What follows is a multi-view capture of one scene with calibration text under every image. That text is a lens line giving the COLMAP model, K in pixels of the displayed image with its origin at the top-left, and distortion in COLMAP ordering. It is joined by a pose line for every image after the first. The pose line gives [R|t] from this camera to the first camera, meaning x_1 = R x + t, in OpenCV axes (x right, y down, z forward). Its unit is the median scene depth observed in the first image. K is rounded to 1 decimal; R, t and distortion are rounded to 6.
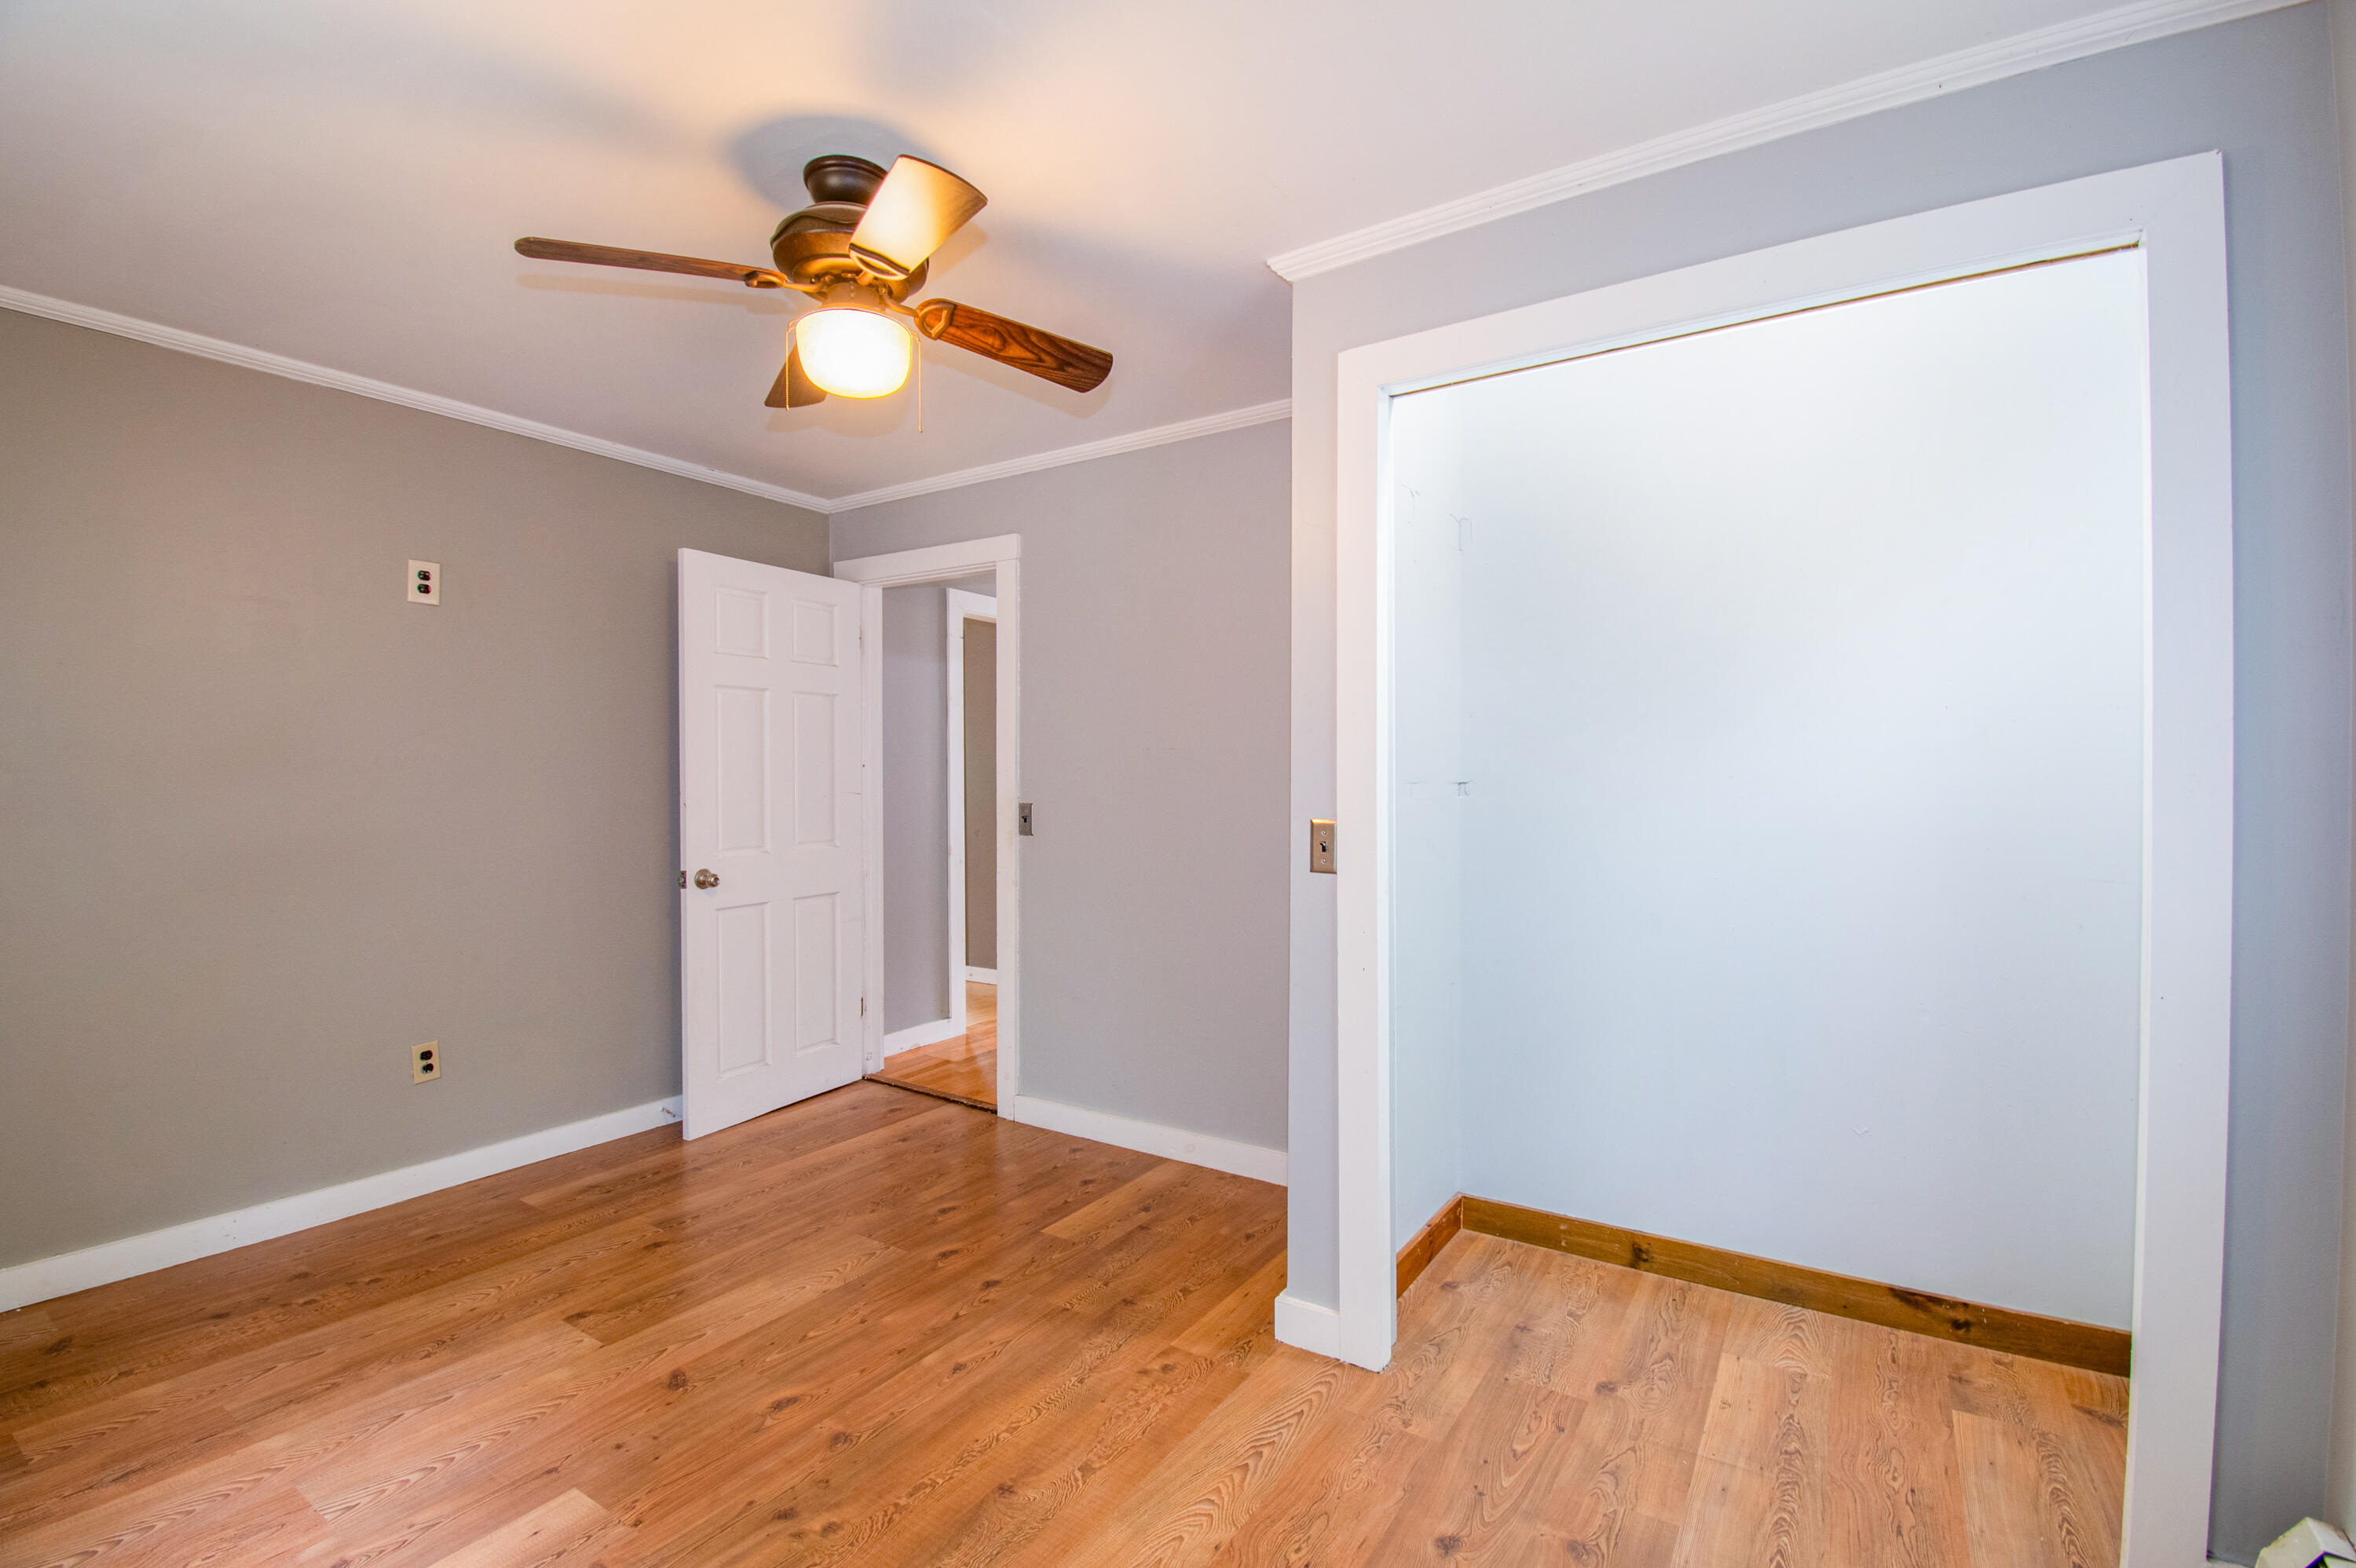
lens RADIAL K [[1036.1, 0, 1179.5], [0, 1036.1, 776.6], [0, 0, 1]] dist [0.019490, -0.024796]
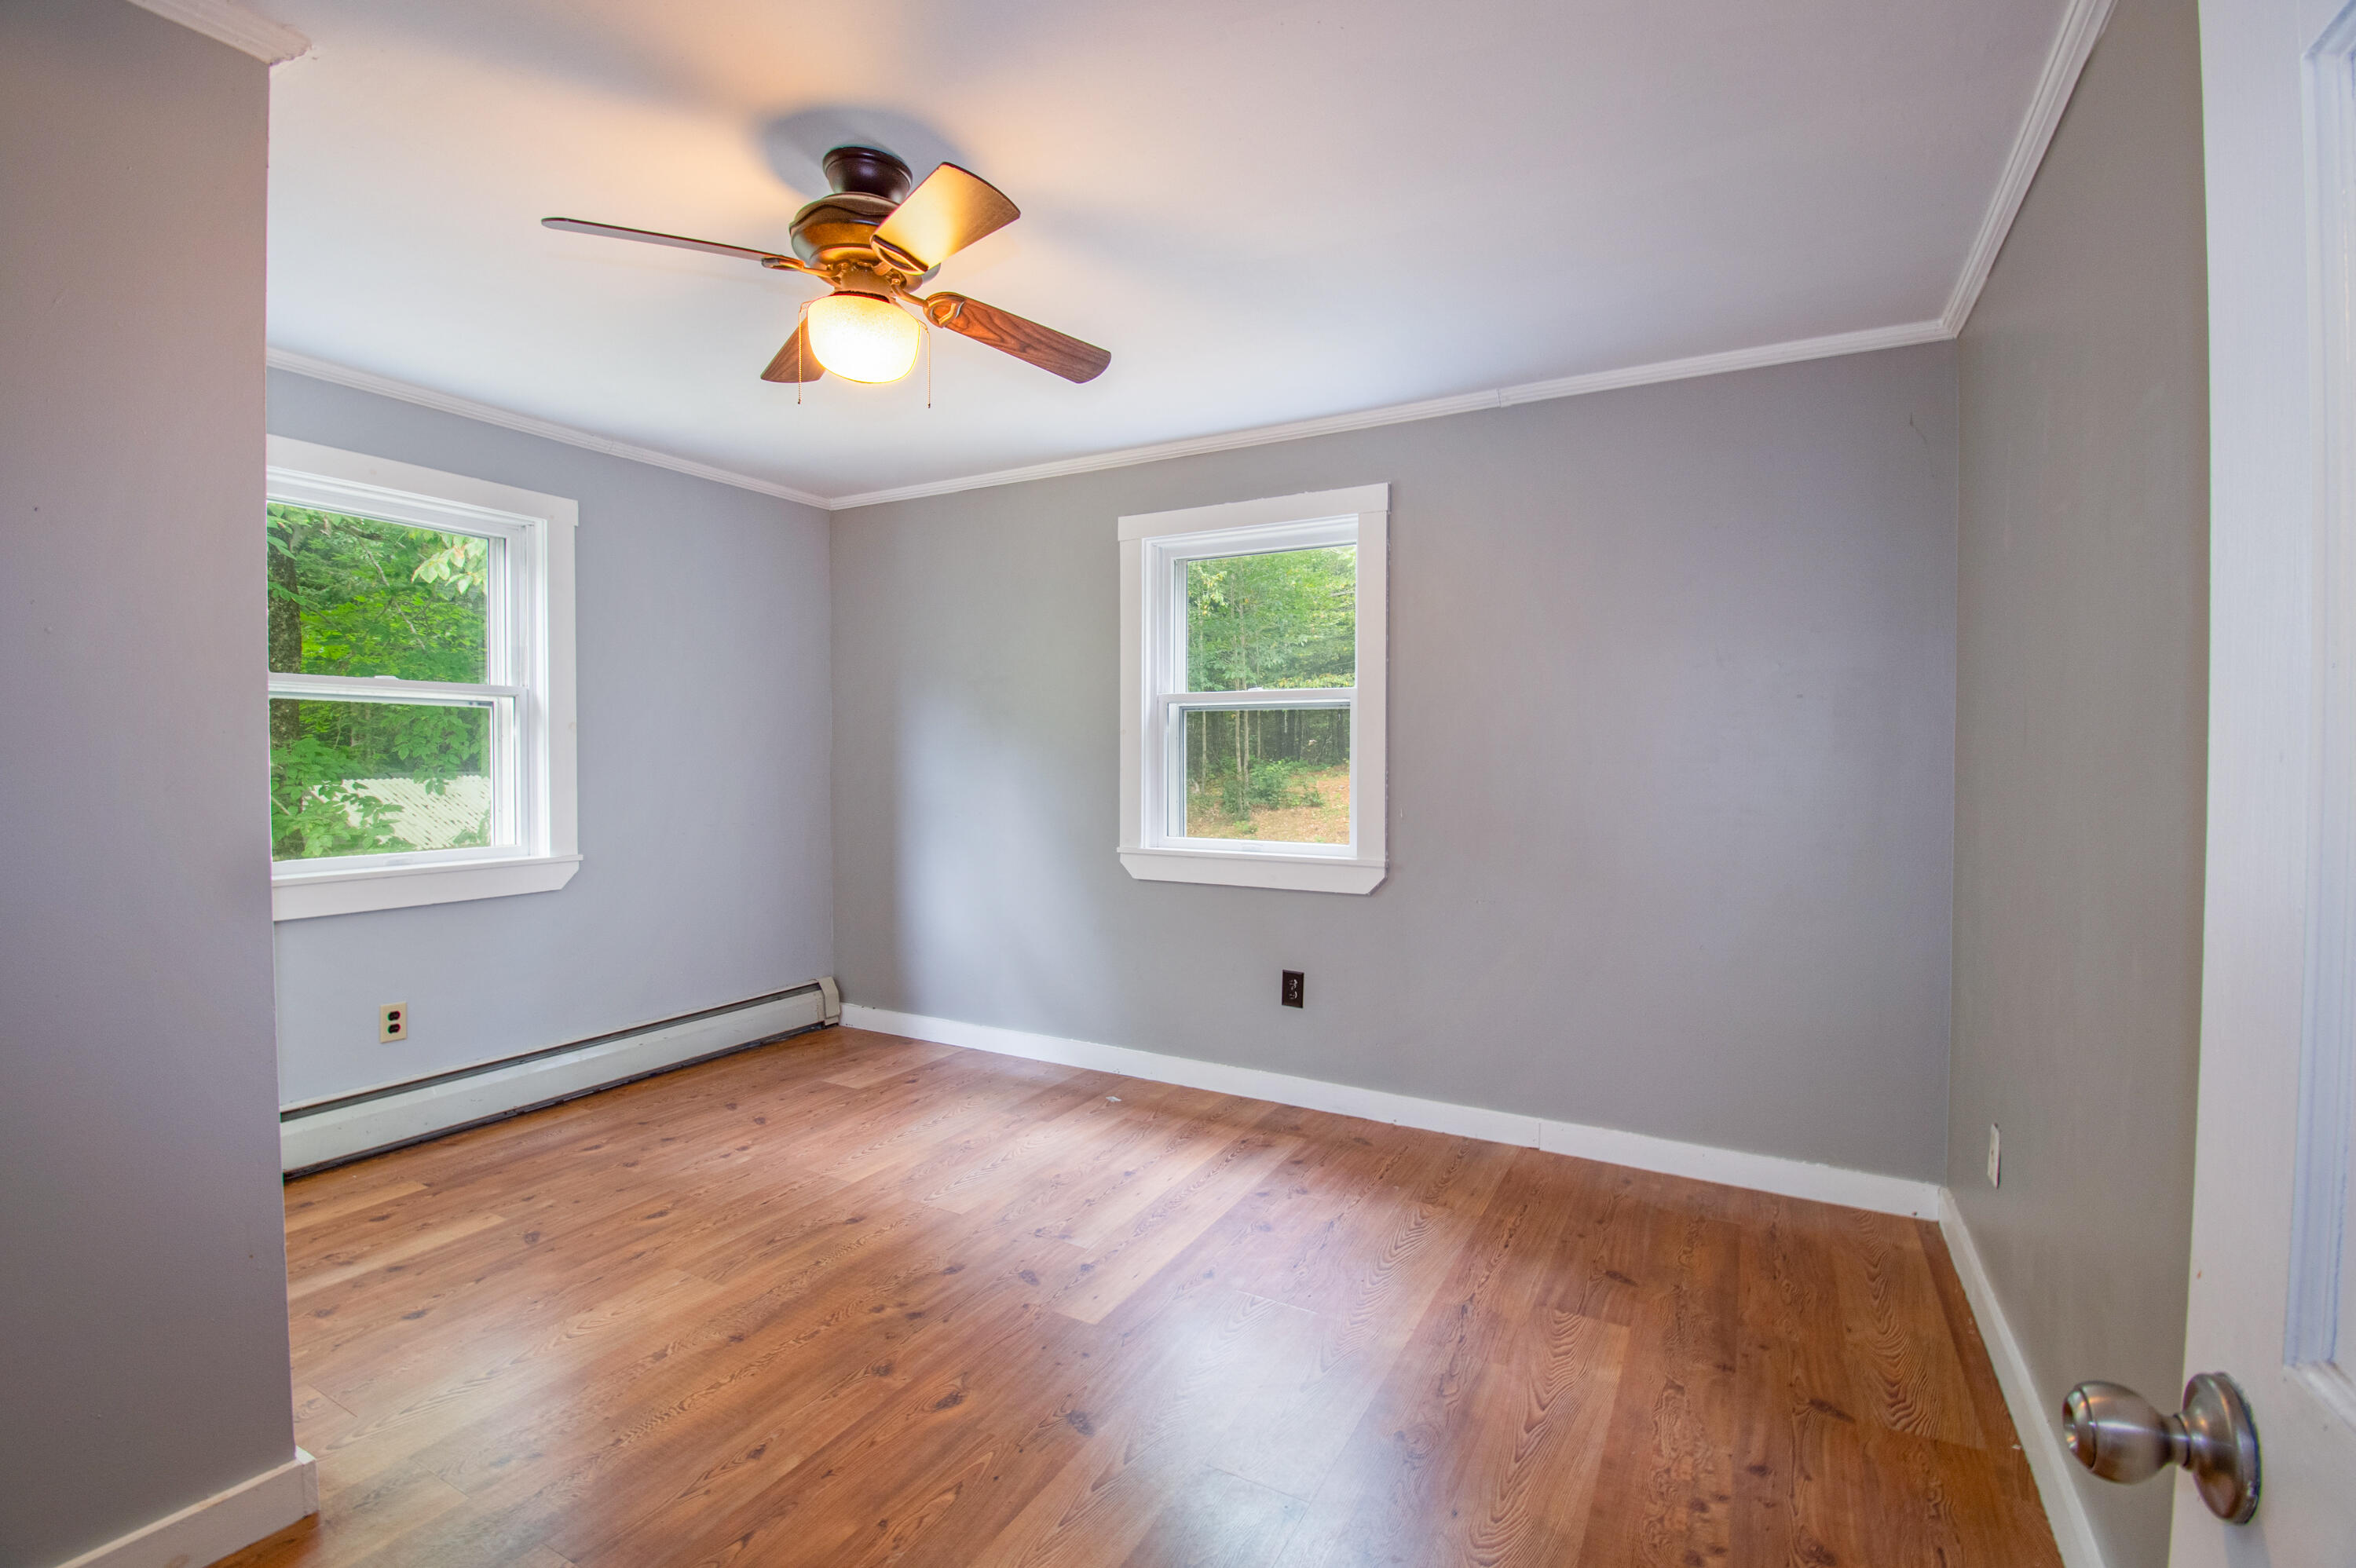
lens RADIAL K [[1036.1, 0, 1179.5], [0, 1036.1, 776.6], [0, 0, 1]] dist [0.019490, -0.024796]
pose [[-0.997133, -0.001139, -0.075656, -0.529257], [-0.002606, 0.999811, 0.019287, 0.003740], [0.075620, 0.019428, -0.996947, 2.006796]]
